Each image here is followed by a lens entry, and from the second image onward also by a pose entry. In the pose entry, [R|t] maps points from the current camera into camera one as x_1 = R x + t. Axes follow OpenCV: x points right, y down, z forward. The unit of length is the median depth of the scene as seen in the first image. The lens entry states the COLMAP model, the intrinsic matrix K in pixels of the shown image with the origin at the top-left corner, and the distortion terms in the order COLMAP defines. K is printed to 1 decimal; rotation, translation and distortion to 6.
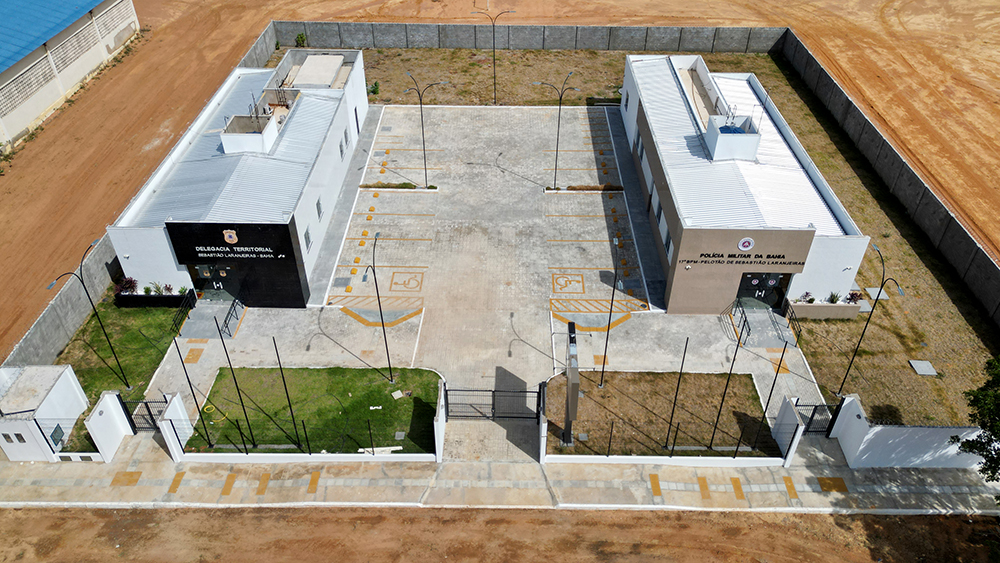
lens RADIAL K [[722.7, 0, 500.0], [0, 722.7, 281.5], [0, 0, 1]] dist [0.067704, -0.054834]
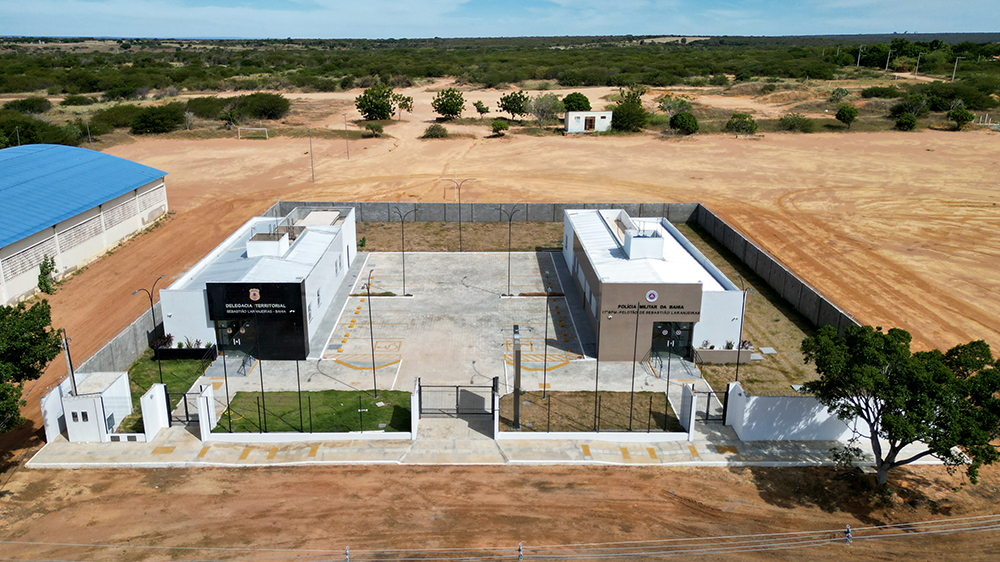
lens RADIAL K [[749.5, 0, 473.5], [0, 749.5, 265.7], [0, 0, 1]] dist [0.087215, -0.097336]
pose [[0.999962, -0.005602, 0.006668, 0.009845], [0.007607, 0.934618, -0.355573, 0.355680], [-0.004241, 0.355610, 0.934625, -0.262281]]
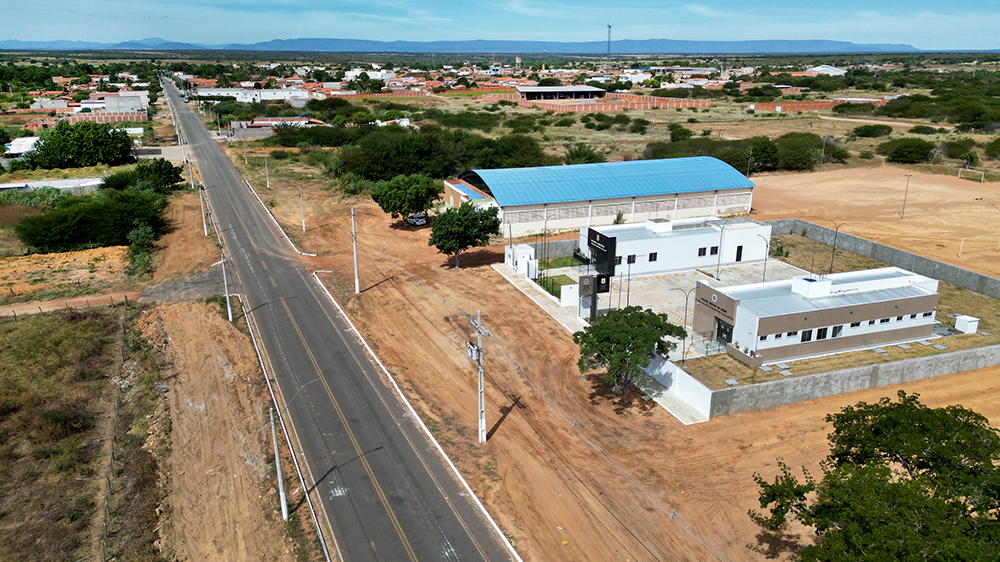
lens RADIAL K [[708.2, 0, 482.2], [0, 708.2, 281.9], [0, 0, 1]] dist [0.072025, -0.077076]
pose [[0.320092, 0.286216, -0.903118, 1.800054], [-0.575678, 0.815856, 0.054523, 0.164474], [0.752420, 0.502453, 0.425917, -0.324191]]
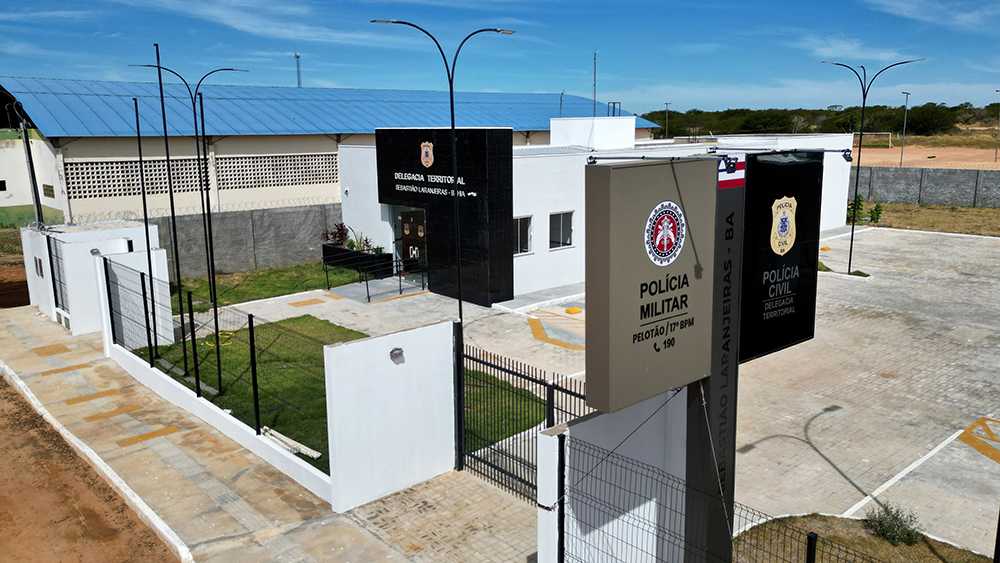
lens RADIAL K [[777.9, 0, 500.0], [0, 777.9, 281.5], [0, 0, 1]] dist [0.075813, -0.071723]
pose [[0.677238, 0.137312, -0.722837, 0.188826], [-0.442951, 0.860536, -0.251539, 0.176695], [0.587488, 0.490533, 0.643611, 0.617369]]
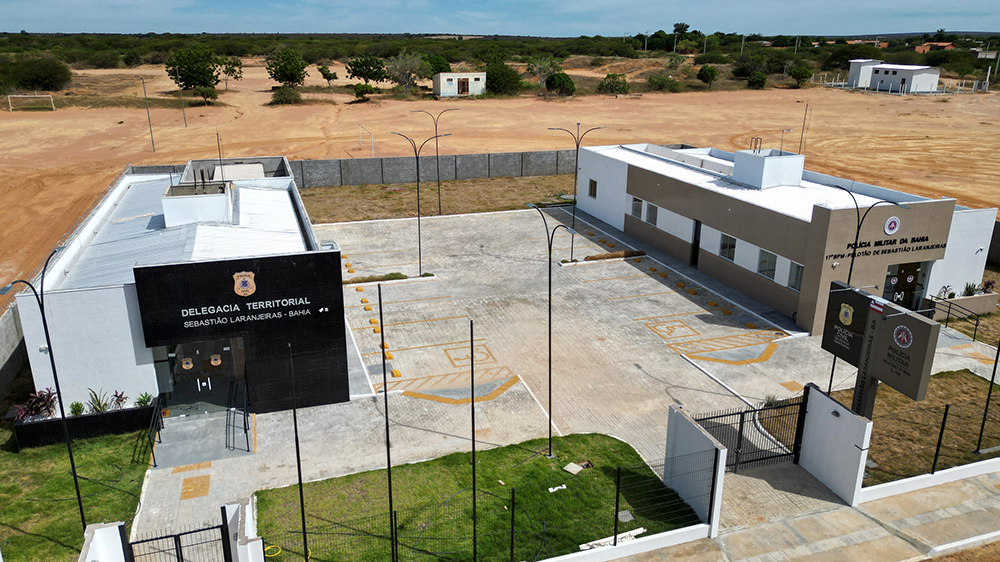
lens RADIAL K [[722.7, 0, 500.0], [0, 722.7, 281.0], [0, 0, 1]] dist [0.067704, -0.054834]
pose [[0.944753, -0.102940, 0.311201, -0.342486], [0.199860, 0.933415, -0.297981, 0.162232], [-0.259805, 0.343715, 0.902420, 0.356103]]
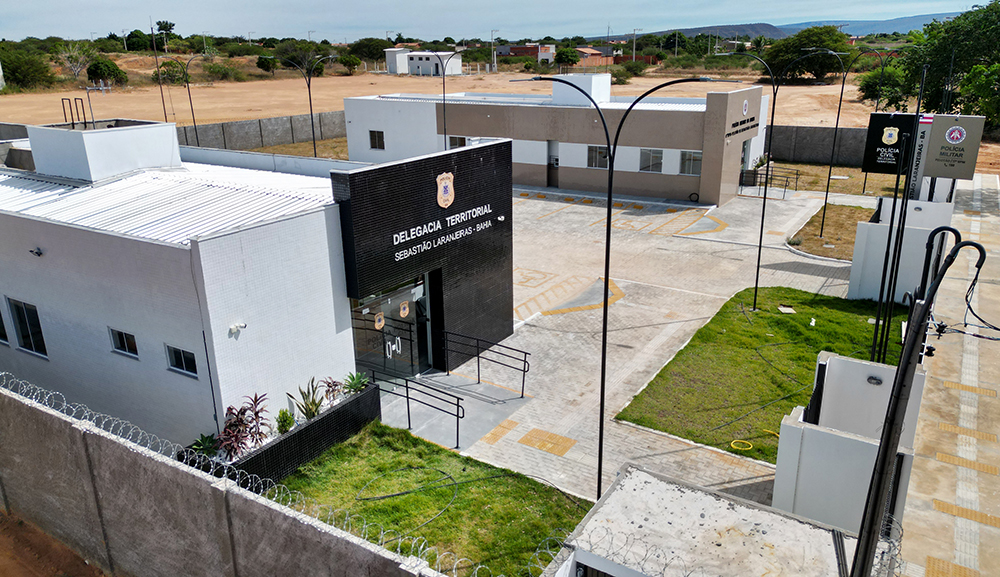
lens RADIAL K [[726.1, 0, 513.2], [0, 726.1, 289.0], [0, 0, 1]] dist [0.046066, -0.001948]
pose [[0.509012, -0.280020, 0.813939, -0.714644], [0.538219, 0.841489, -0.047087, 0.035736], [-0.671735, 0.462045, 0.579039, 0.700892]]
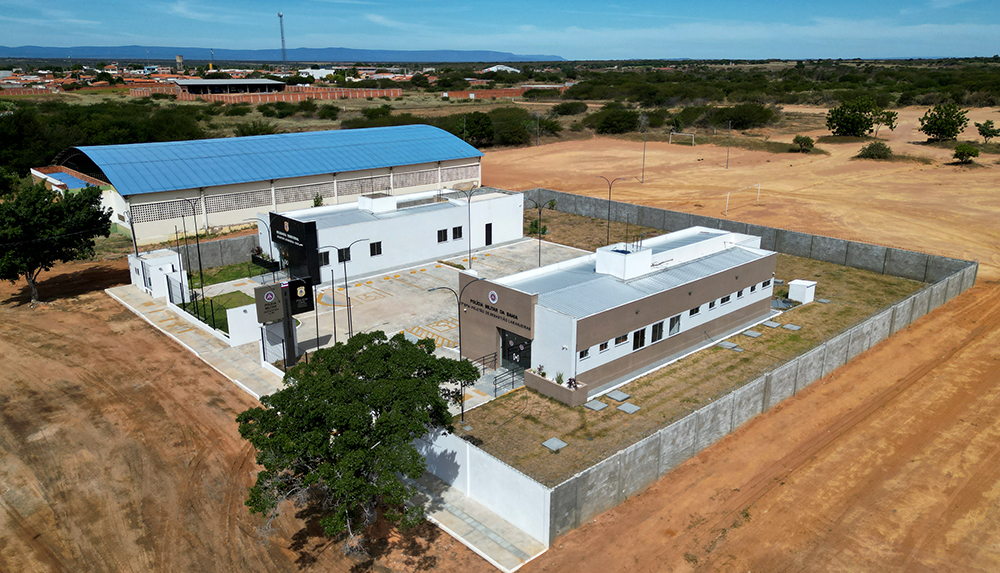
lens RADIAL K [[733.2, 0, 483.9], [0, 733.2, 286.8], [0, 0, 1]] dist [0.090471, -0.086309]
pose [[0.676021, 0.212295, -0.705639, 1.106993], [-0.447839, 0.878825, -0.164643, 0.129932], [0.585181, 0.427315, 0.689178, 0.154177]]
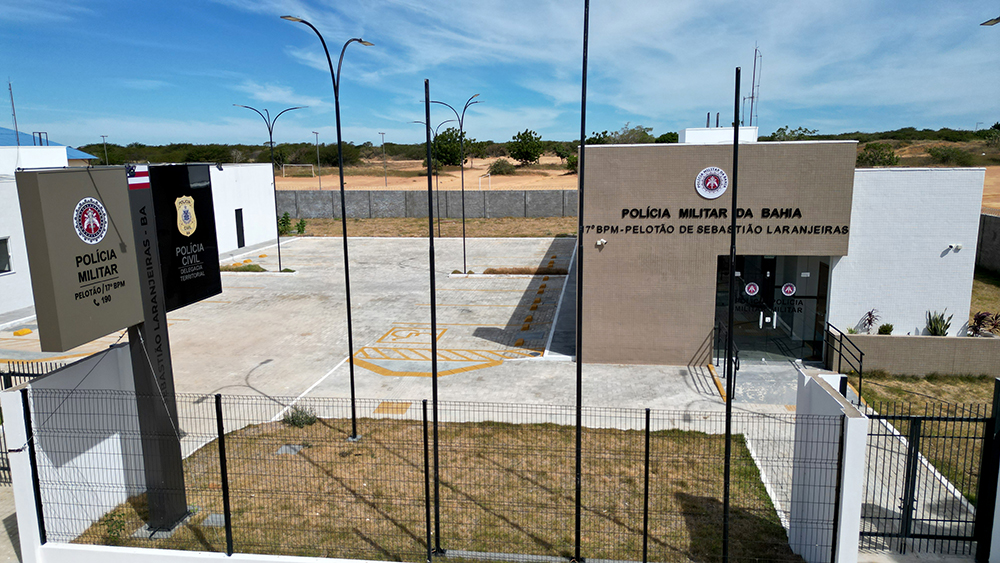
lens RADIAL K [[704.7, 0, 499.1], [0, 704.7, 278.3], [0, 0, 1]] dist [0.065821, -0.050403]
pose [[0.991711, 0.006575, -0.128324, 0.245655], [-0.065385, 0.885544, -0.459931, 0.220831], [0.110612, 0.464509, 0.878633, 0.568081]]
